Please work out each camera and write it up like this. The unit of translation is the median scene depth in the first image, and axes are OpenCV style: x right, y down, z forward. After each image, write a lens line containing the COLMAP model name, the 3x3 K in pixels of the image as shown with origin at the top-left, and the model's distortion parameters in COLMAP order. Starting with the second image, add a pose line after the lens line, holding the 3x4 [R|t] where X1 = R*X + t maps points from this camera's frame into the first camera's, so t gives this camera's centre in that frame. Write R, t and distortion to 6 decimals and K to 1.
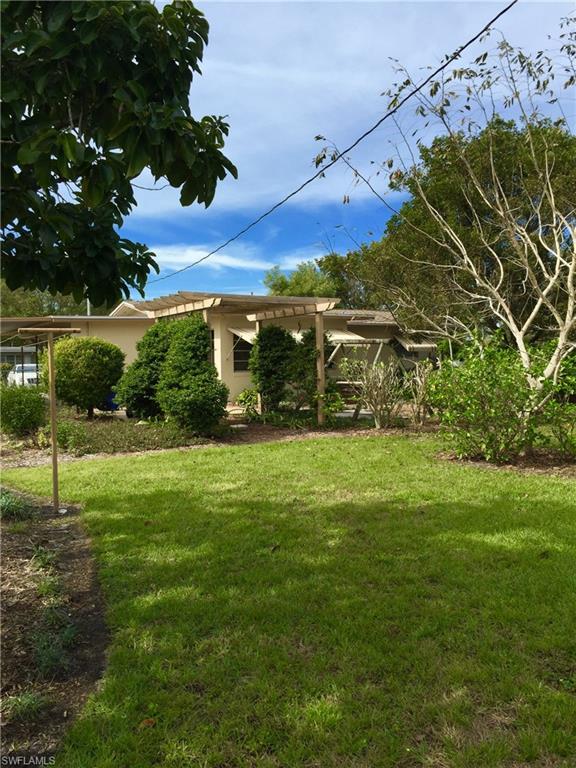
lens RADIAL K [[652.2, 0, 295.2], [0, 652.2, 379.7], [0, 0, 1]] dist [0.083311, -0.107915]
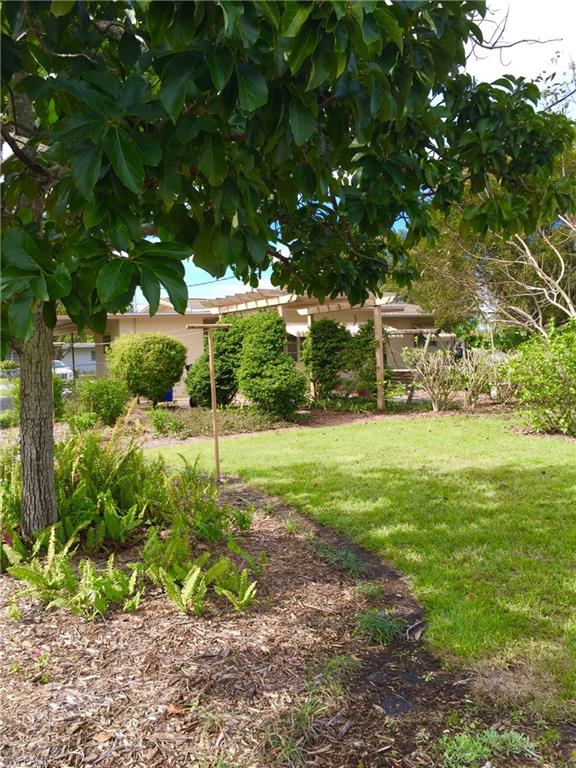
lens RADIAL K [[652.2, 0, 289.7], [0, 652.2, 383.4], [0, 0, 1]] dist [0.083311, -0.107915]
pose [[0.999596, -0.020301, 0.019875, -0.142841], [0.019996, 0.999681, 0.015438, 0.006727], [-0.020182, -0.015035, 0.999683, -0.091496]]
